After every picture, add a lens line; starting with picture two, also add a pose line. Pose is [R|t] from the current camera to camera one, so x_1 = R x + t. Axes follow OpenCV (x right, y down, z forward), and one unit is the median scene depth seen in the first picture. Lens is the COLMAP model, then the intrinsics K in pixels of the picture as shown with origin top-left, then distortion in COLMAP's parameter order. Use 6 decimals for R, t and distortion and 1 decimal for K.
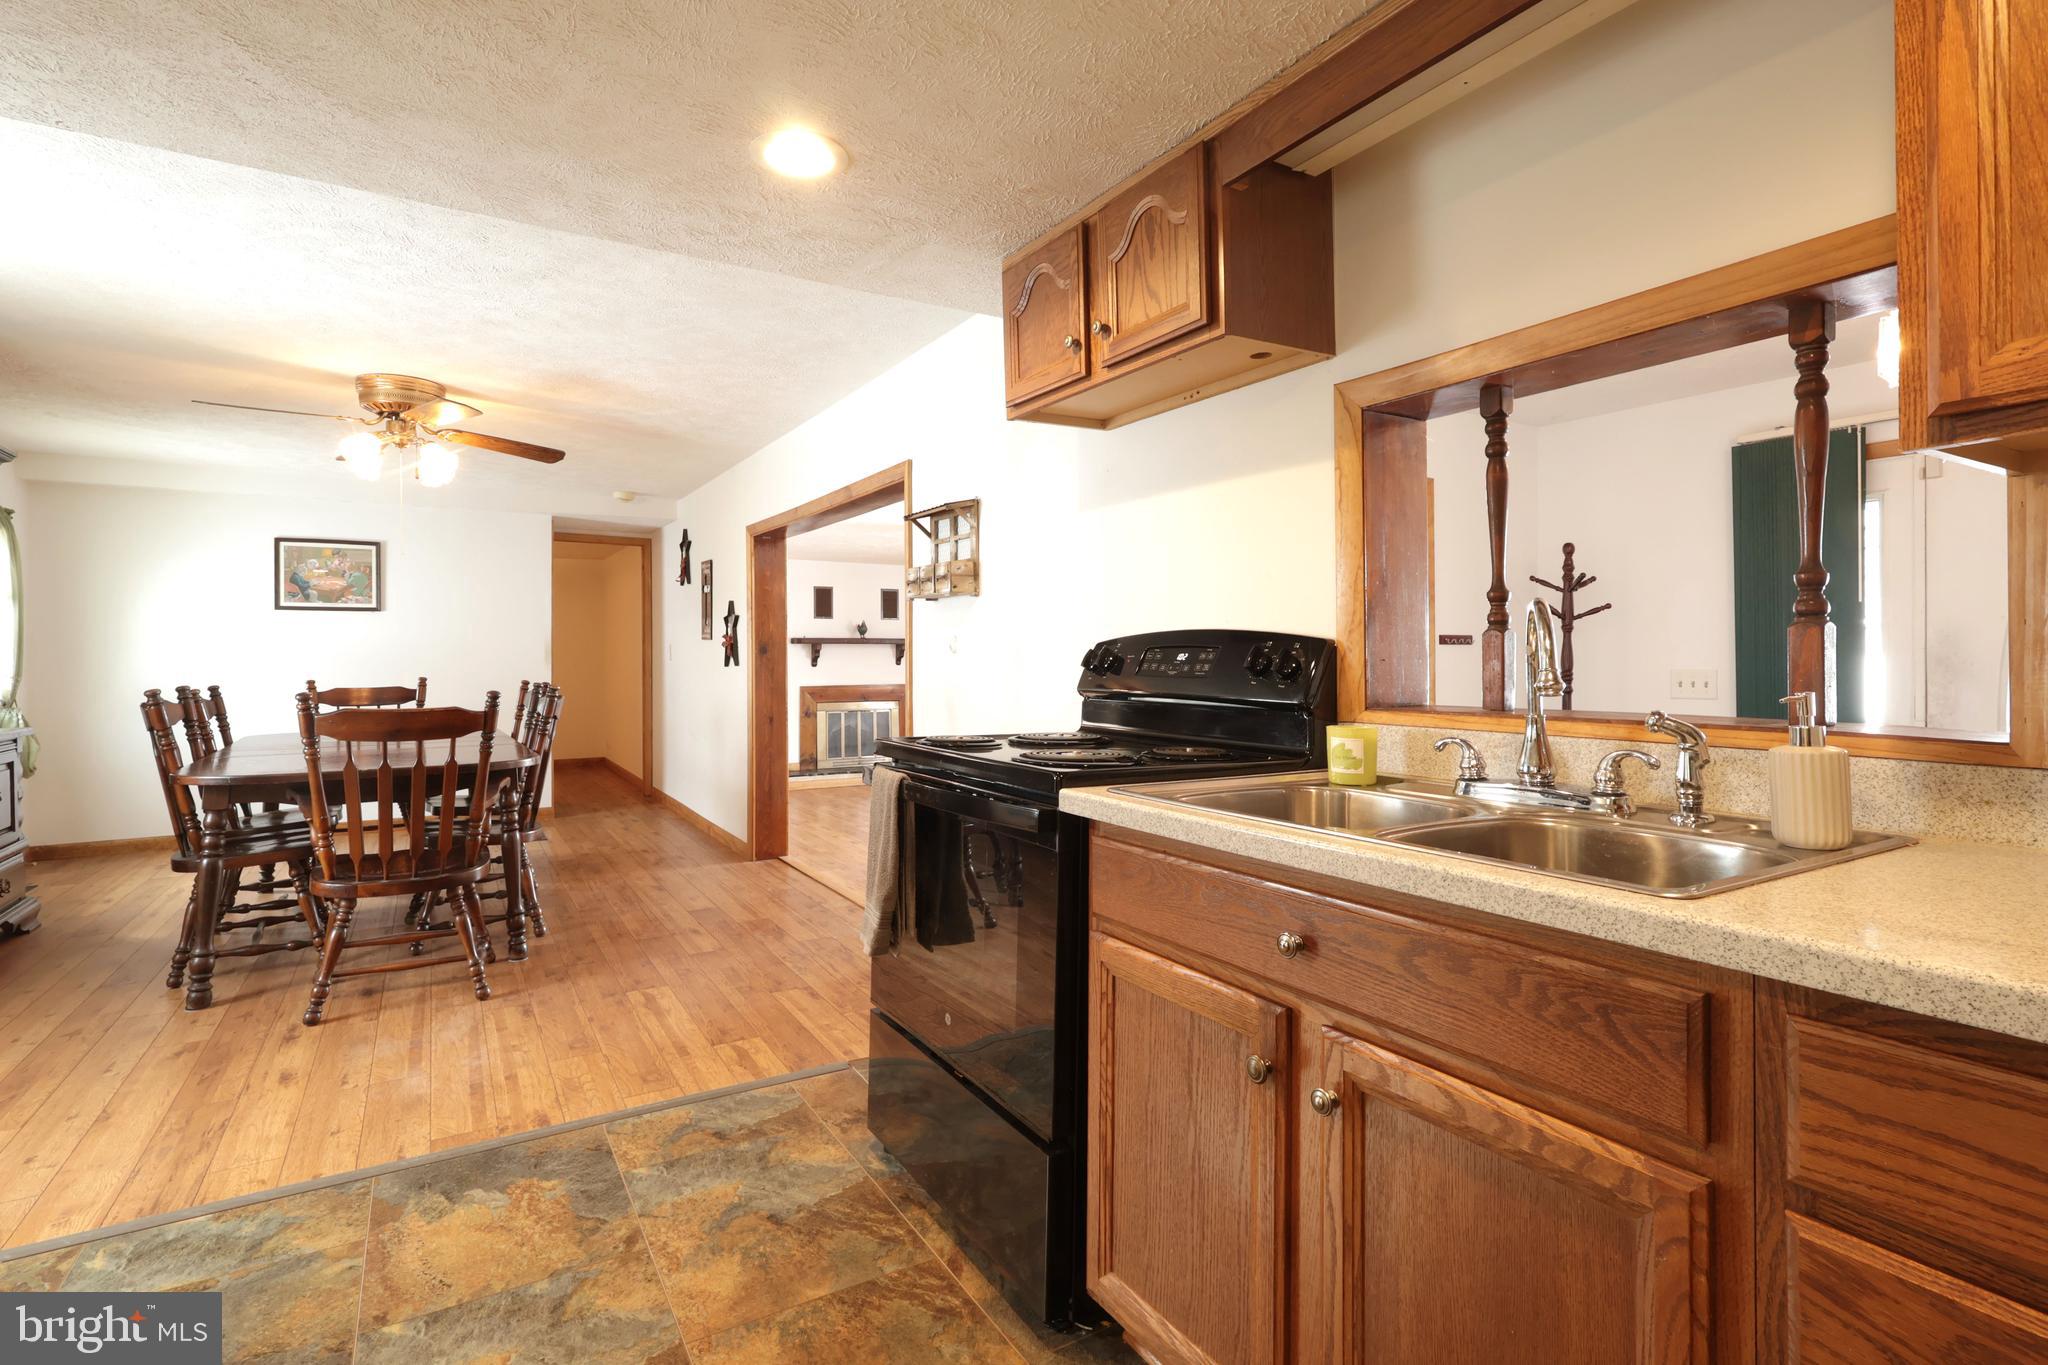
lens RADIAL K [[977.7, 0, 1016.7], [0, 977.7, 655.0], [0, 0, 1]] dist [0.000723, -0.000373]
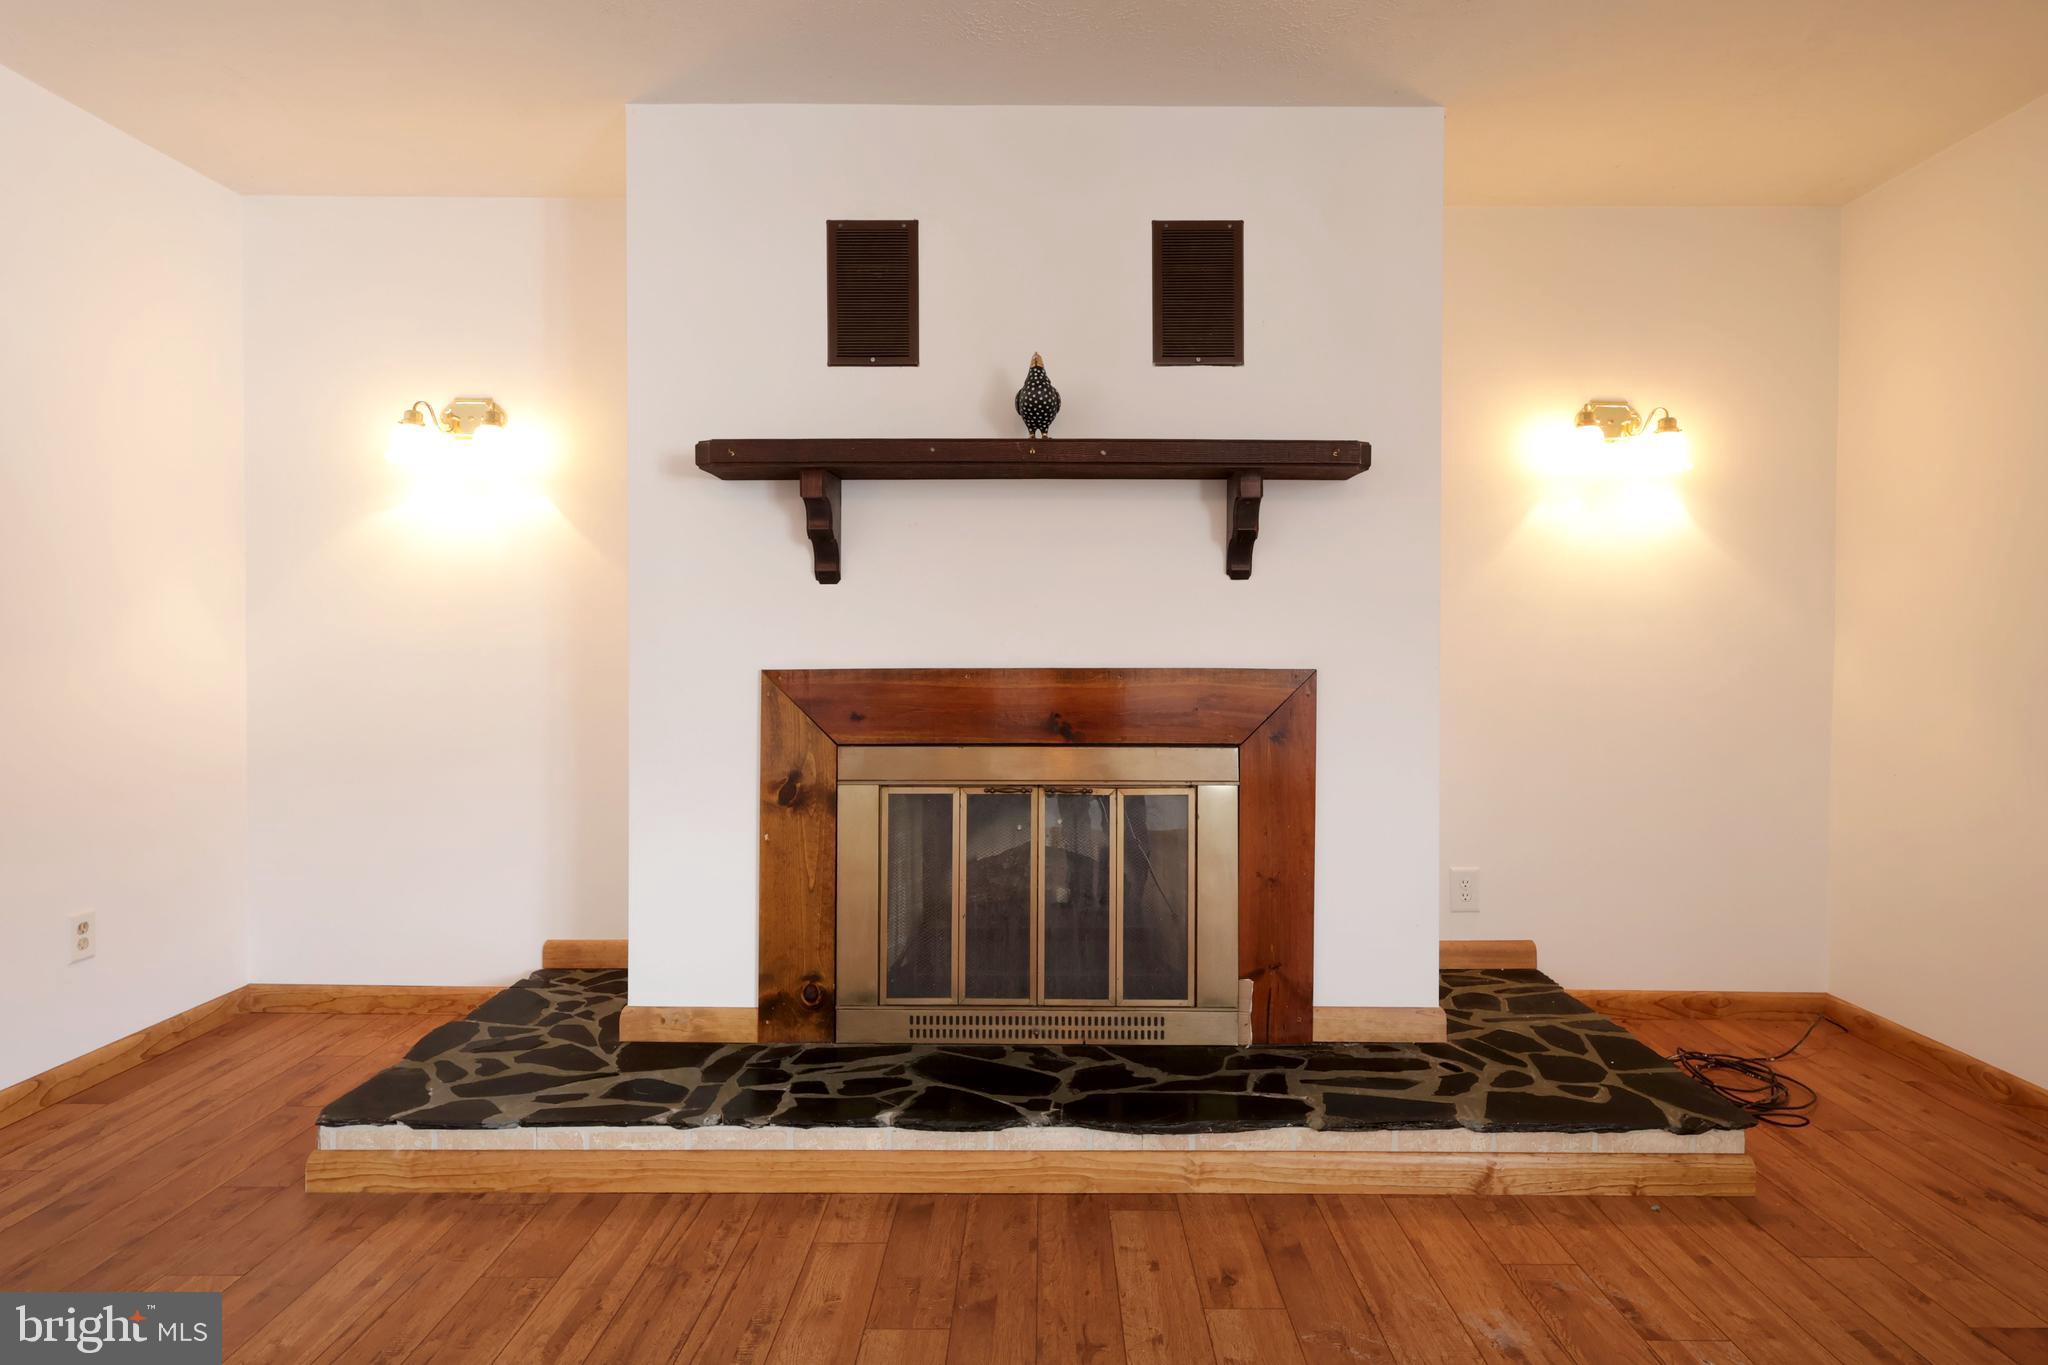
lens RADIAL K [[1145.5, 0, 1051.6], [0, 1145.5, 675.6], [0, 0, 1]] dist [0.002875, 0.000570]
pose [[0.861205, 0.009812, -0.508163, -0.063704], [-0.000288, 0.999823, 0.018818, 0.058395], [0.508257, -0.016060, 0.861055, 1.661606]]
